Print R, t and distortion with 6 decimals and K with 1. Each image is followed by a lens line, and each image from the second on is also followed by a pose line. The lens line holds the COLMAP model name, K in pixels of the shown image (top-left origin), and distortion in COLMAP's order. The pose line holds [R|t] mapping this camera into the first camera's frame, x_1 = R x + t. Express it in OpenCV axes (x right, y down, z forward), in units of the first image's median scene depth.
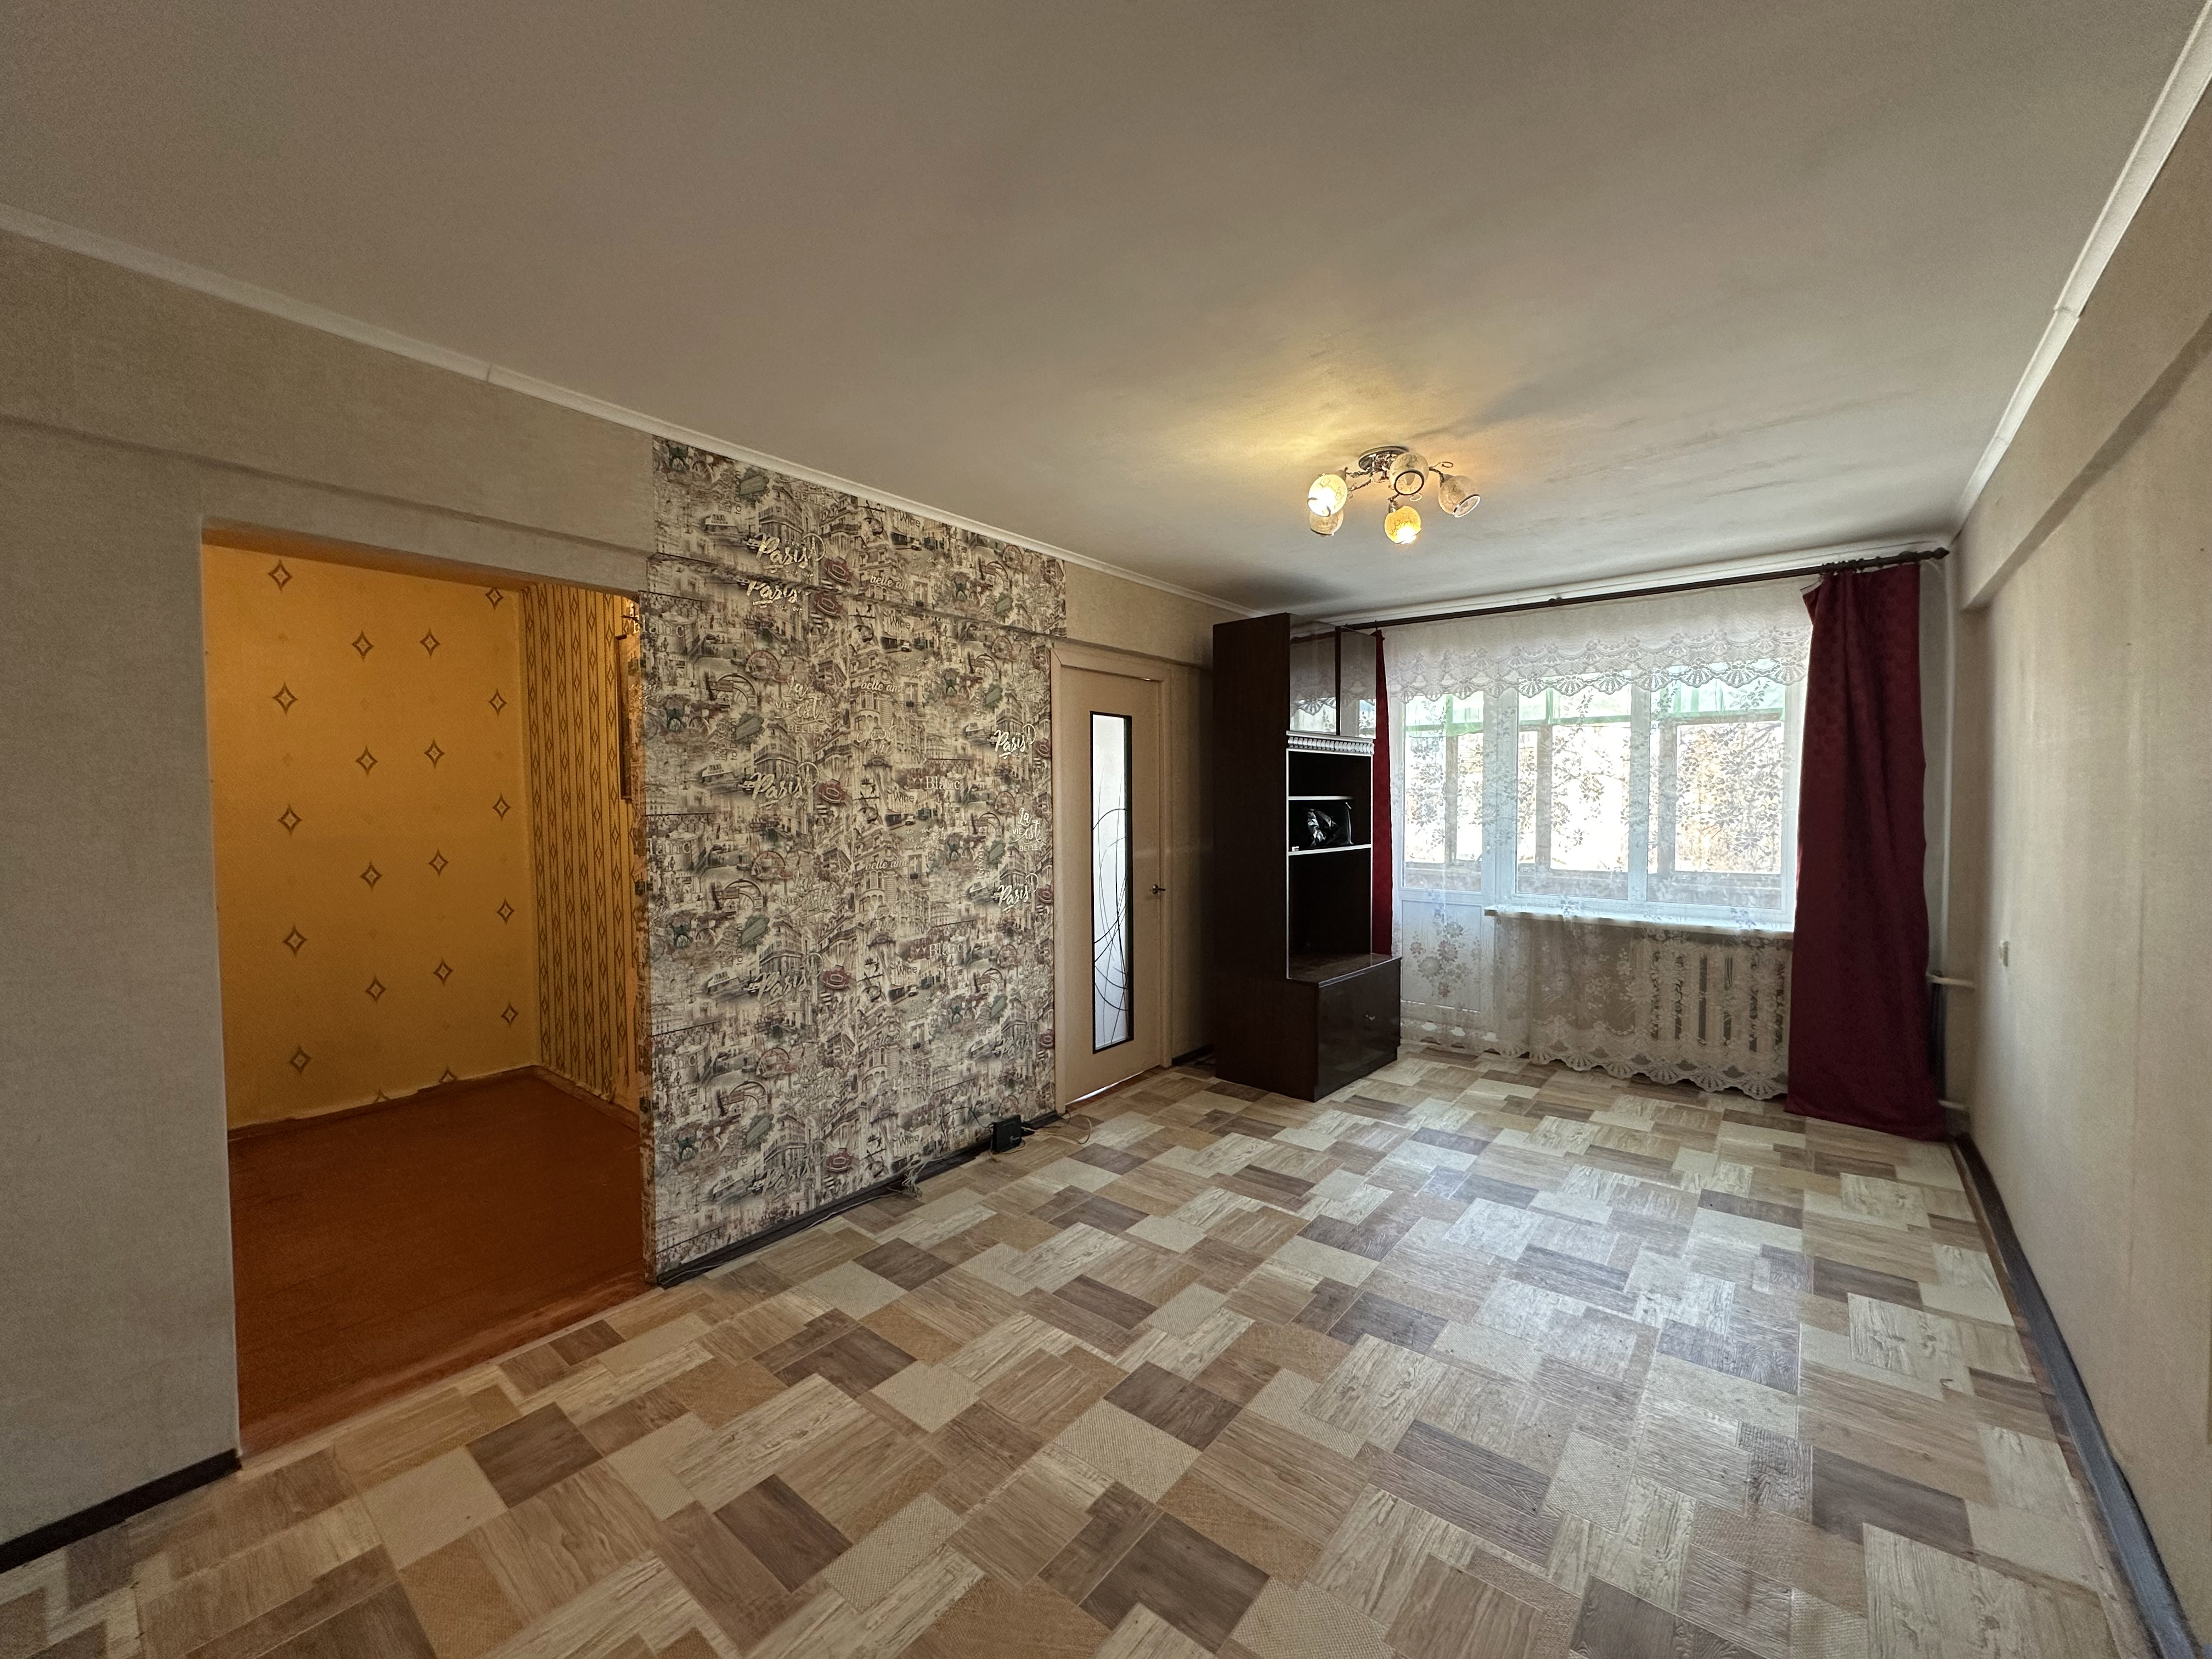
lens RADIAL K [[880.0, 0, 1106.0], [0, 880.0, 829.5], [0, 0, 1]] dist [0.000311, 0.000071]
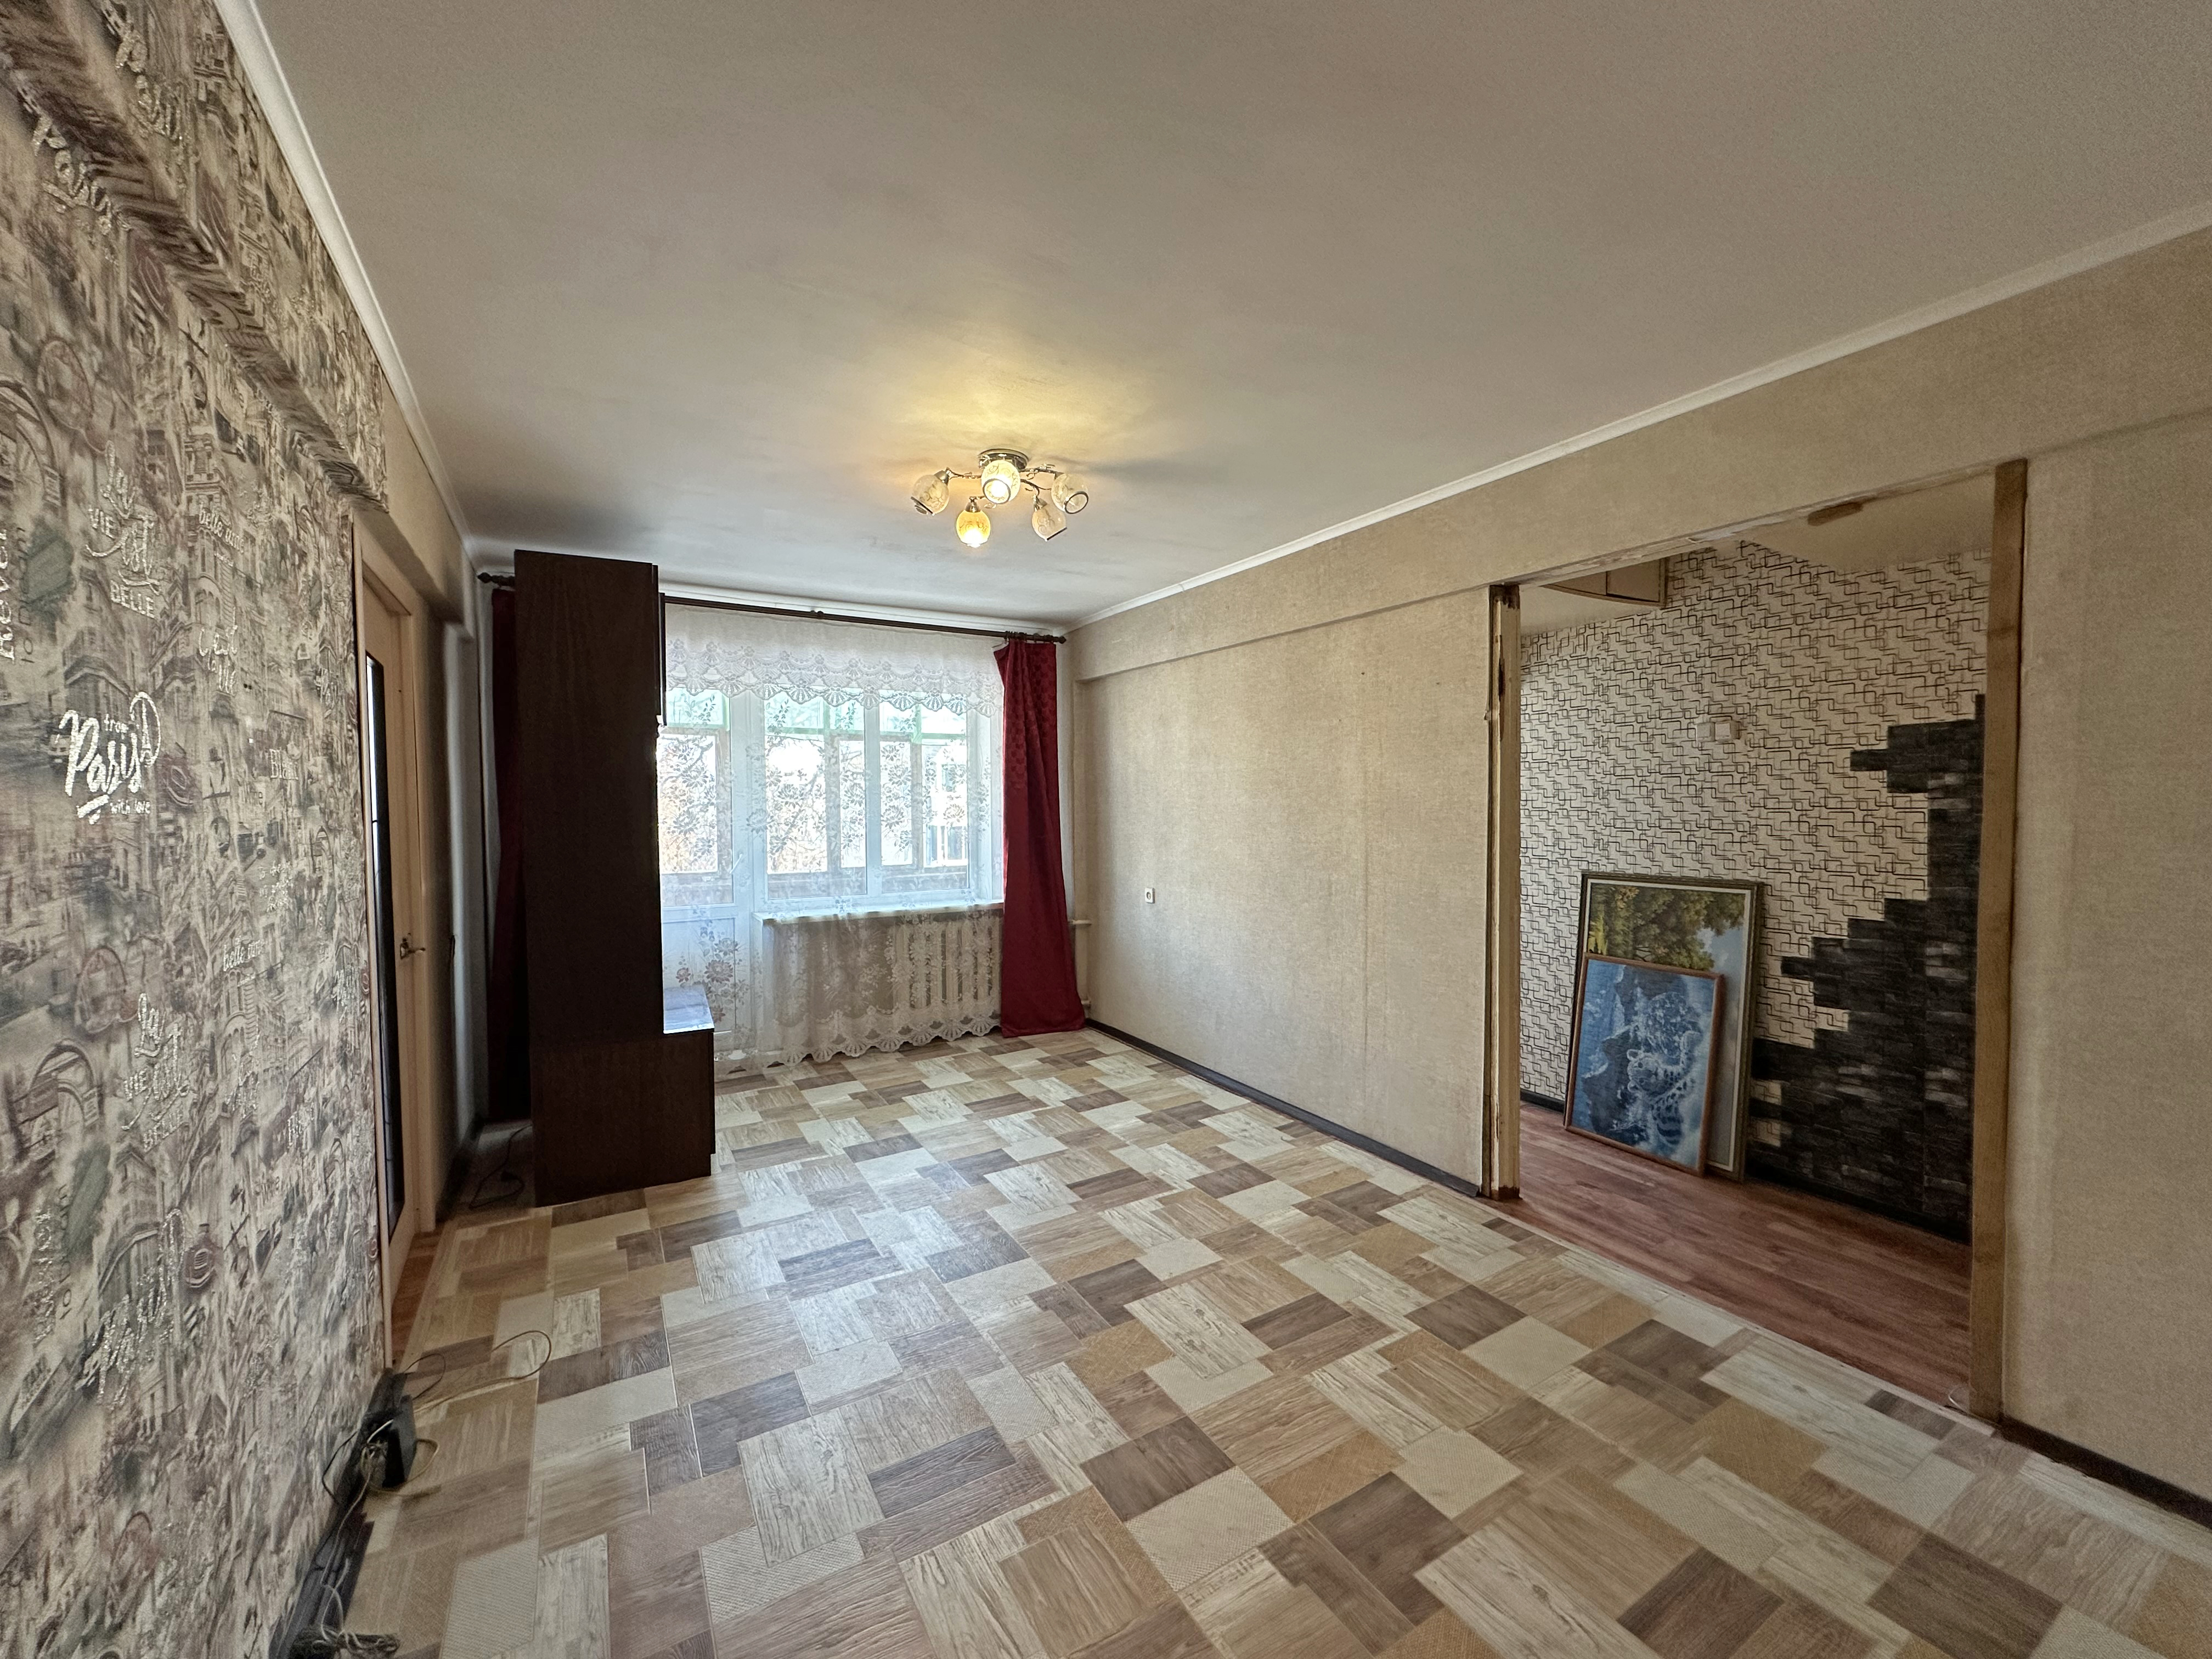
lens RADIAL K [[880.0, 0, 1106.0], [0, 880.0, 829.5], [0, 0, 1]] dist [0.000311, 0.000071]
pose [[0.349438, -0.027330, 0.936561, -0.474831], [0.039809, 0.999105, 0.014302, -0.008490], [-0.936114, 0.032286, 0.350213, 0.440198]]
